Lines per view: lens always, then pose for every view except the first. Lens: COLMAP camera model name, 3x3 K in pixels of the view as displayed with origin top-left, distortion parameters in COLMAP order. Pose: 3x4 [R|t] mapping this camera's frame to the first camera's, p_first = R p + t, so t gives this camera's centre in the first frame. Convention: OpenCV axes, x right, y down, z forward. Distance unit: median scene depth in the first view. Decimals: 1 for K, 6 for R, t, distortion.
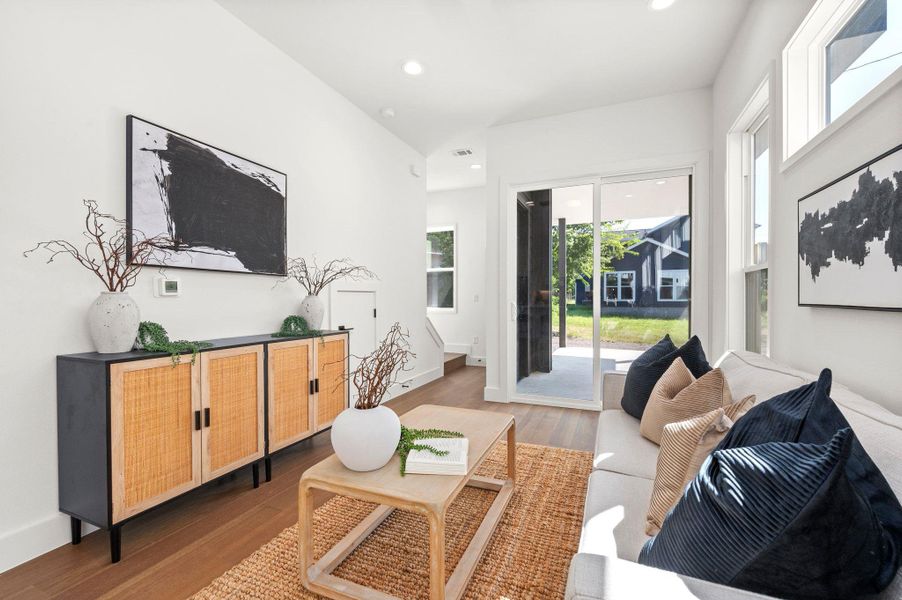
lens RADIAL K [[382.2, 0, 451.2], [0, 382.2, 302.7], [0, 0, 1]] dist [-0.001240, 0.000040]
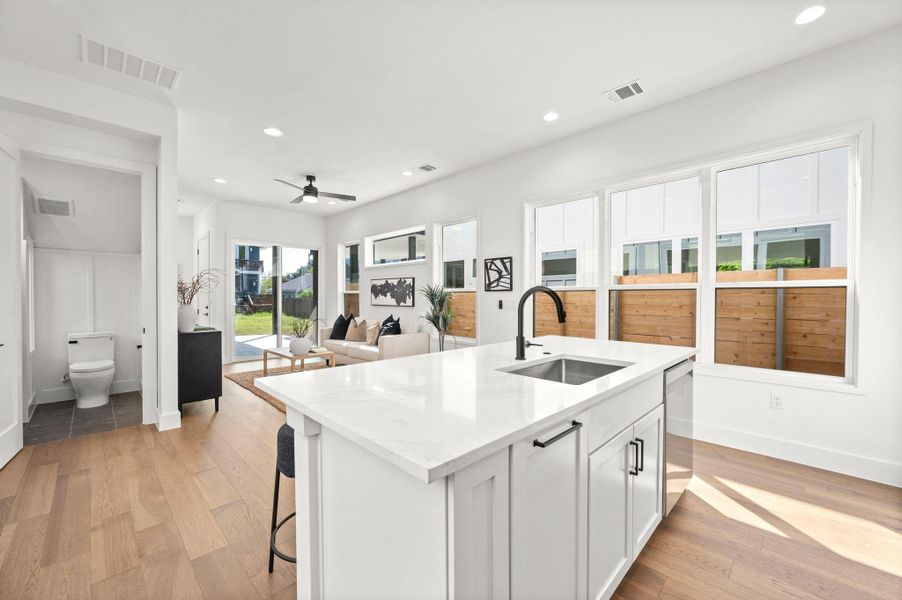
lens RADIAL K [[358.1, 0, 453.6], [0, 358.1, 295.7], [0, 0, 1]] dist [0.002174, -0.000454]
pose [[0.366853, 0.004686, 0.930267, -1.927135], [0.008301, 0.999931, -0.008311, -0.042642], [-0.930242, 0.010771, 0.366789, -1.020984]]
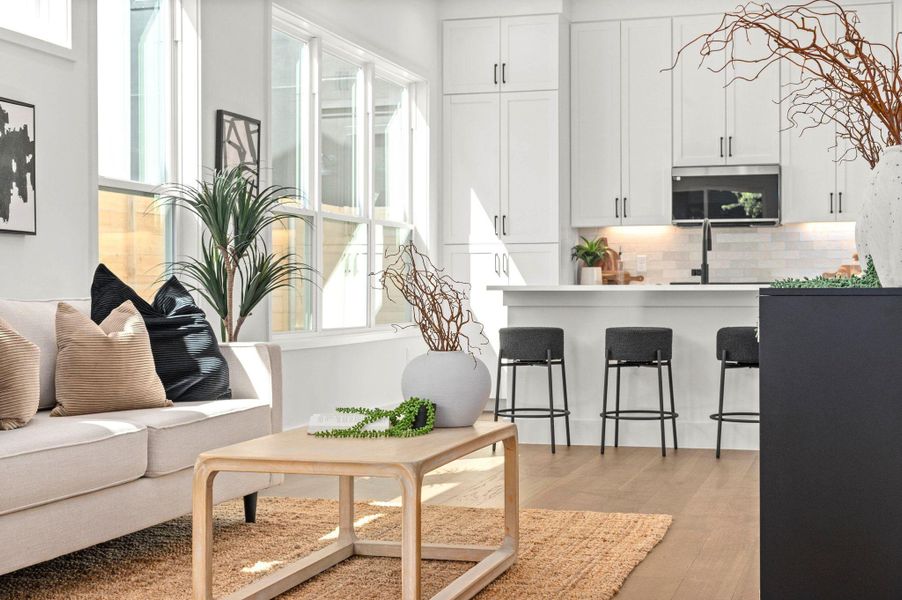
lens RADIAL K [[1323.0, 0, 443.6], [0, 1323.0, 305.8], [0, 0, 1]] dist [-0.006554, 0.000000]
pose [[-0.994052, 0.007588, -0.108646, 0.053979], [0.005512, 0.999797, 0.019401, 0.095728], [0.108771, 0.018686, -0.993891, 2.615425]]
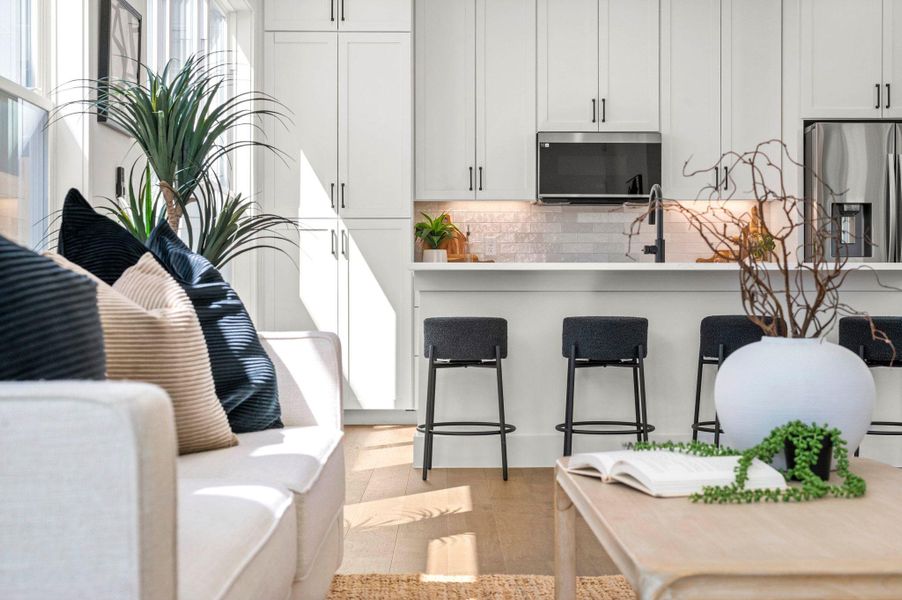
lens RADIAL K [[1323.0, 0, 448.7], [0, 1323.0, 299.8], [0, 0, 1]] dist [-0.006554, 0.000000]
pose [[-0.917102, 0.005176, -0.398619, 0.543139], [0.000128, 0.999919, 0.012689, 0.150958], [0.398652, 0.011586, -0.917029, 1.627561]]
